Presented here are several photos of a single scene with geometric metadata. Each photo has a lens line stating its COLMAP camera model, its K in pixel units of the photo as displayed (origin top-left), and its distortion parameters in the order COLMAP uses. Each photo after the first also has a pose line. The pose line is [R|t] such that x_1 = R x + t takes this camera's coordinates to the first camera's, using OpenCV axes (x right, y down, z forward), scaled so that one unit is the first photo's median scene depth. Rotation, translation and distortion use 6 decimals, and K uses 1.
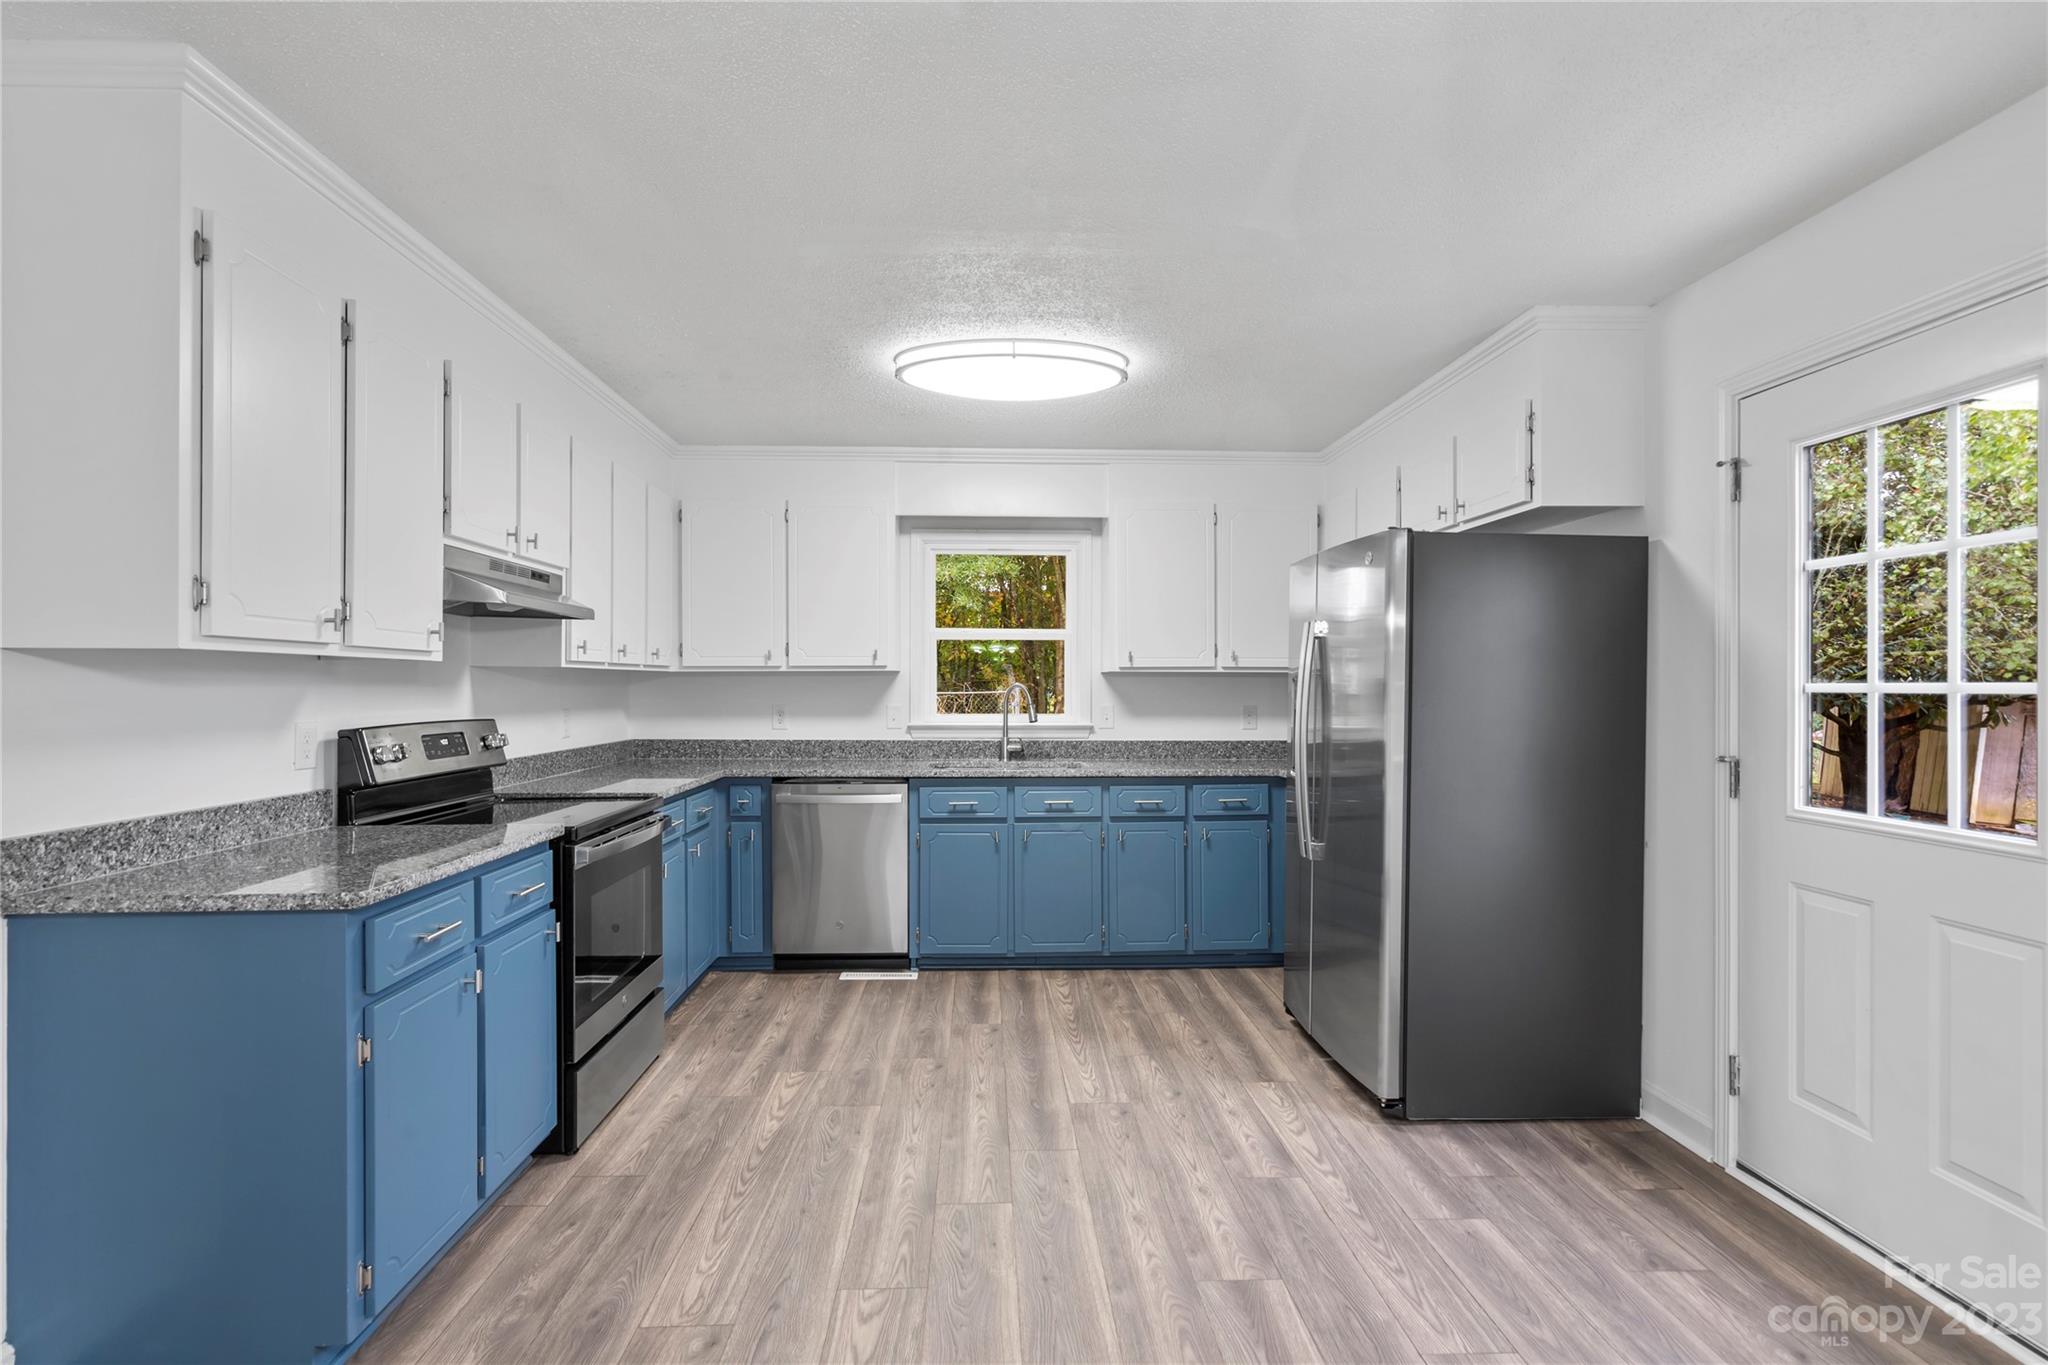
lens RADIAL K [[967.6, 0, 1015.2], [0, 967.6, 690.2], [0, 0, 1]] dist [0.000781, 0.000782]
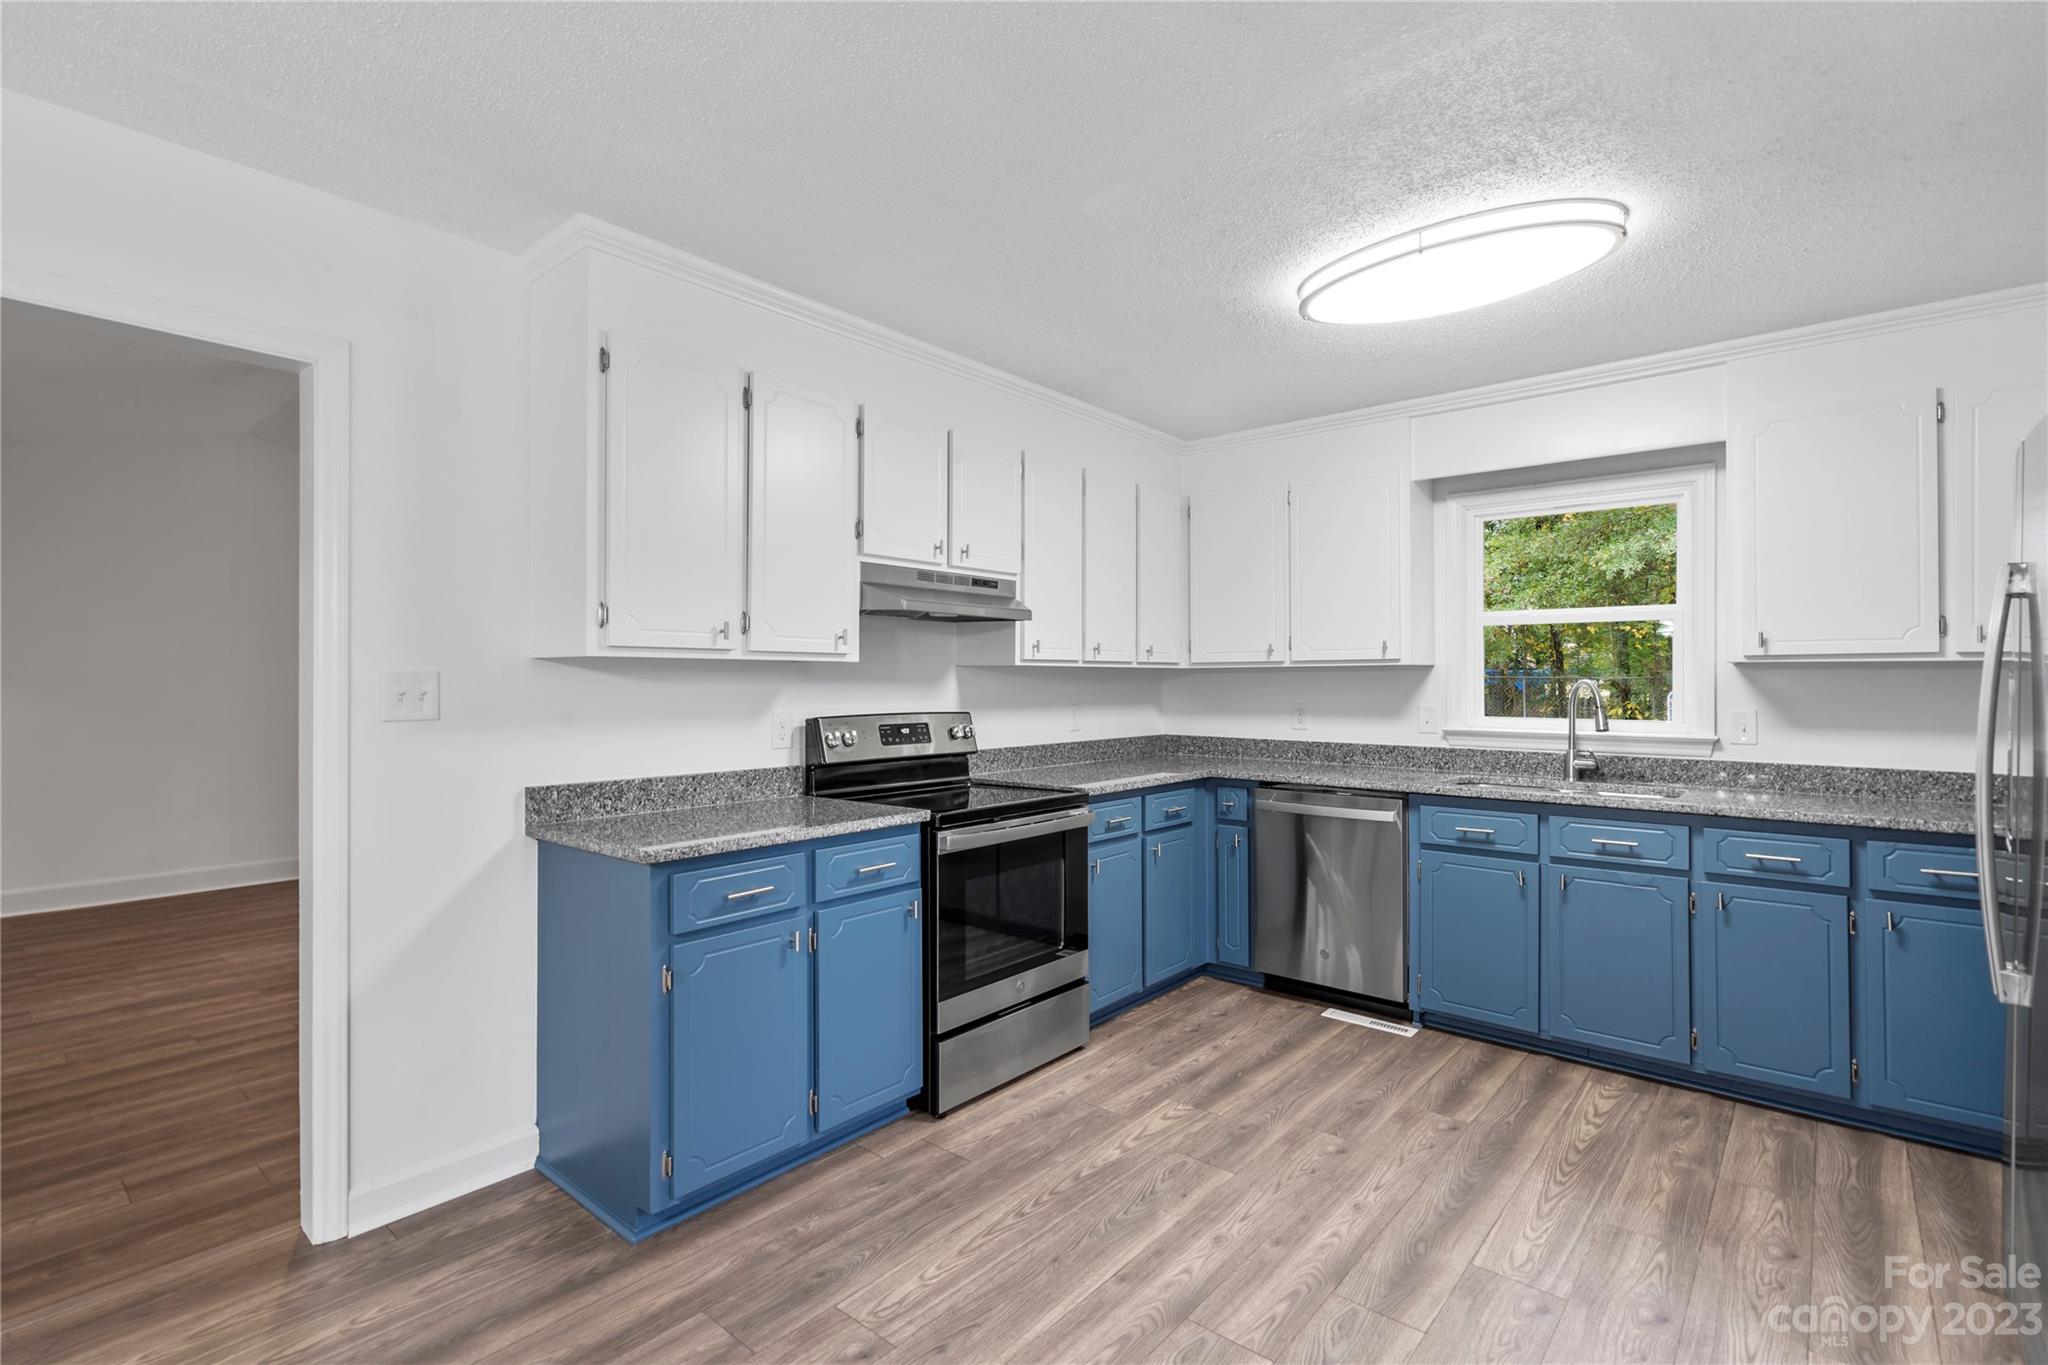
lens RADIAL K [[946.4, 0, 1024.0], [0, 946.4, 682.5], [0, 0, 1]] dist [0.002327, 0.001210]
pose [[0.736989, 0.000255, -0.675905, 0.280857], [-0.002714, 0.999993, -0.002582, -0.002433], [0.675900, 0.003737, 0.736984, 0.248121]]
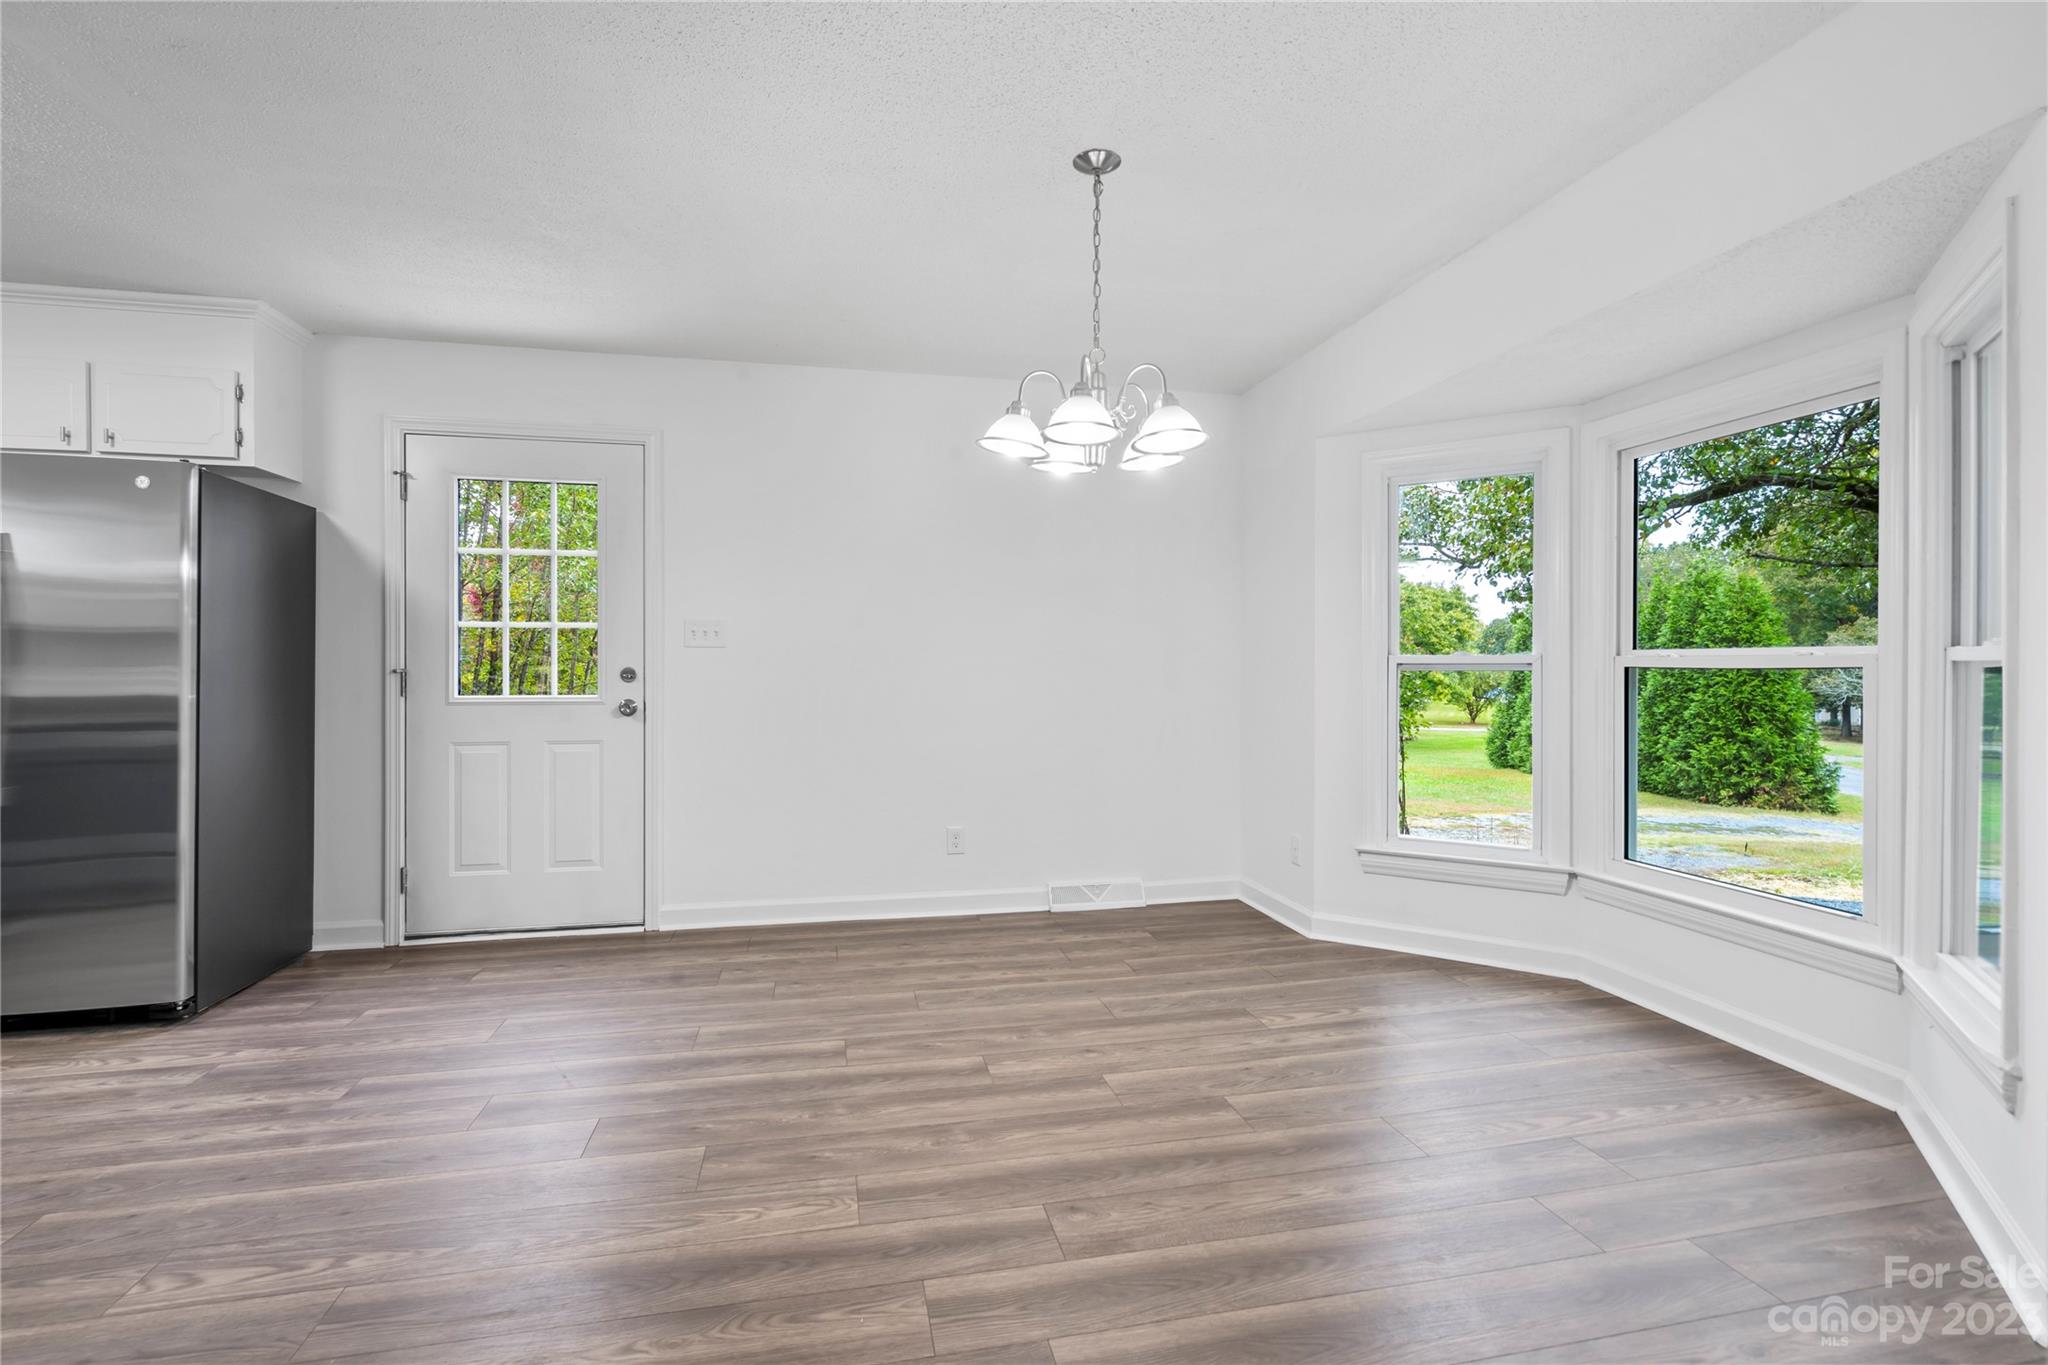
lens RADIAL K [[941.8, 0, 1021.2], [0, 941.8, 671.8], [0, 0, 1]] dist [0.000497, 0.000044]
pose [[-0.174617, -0.006977, 0.984612, -0.730070], [0.002843, 0.999967, 0.007591, 0.054031], [-0.984632, 0.004125, -0.174592, 0.257467]]
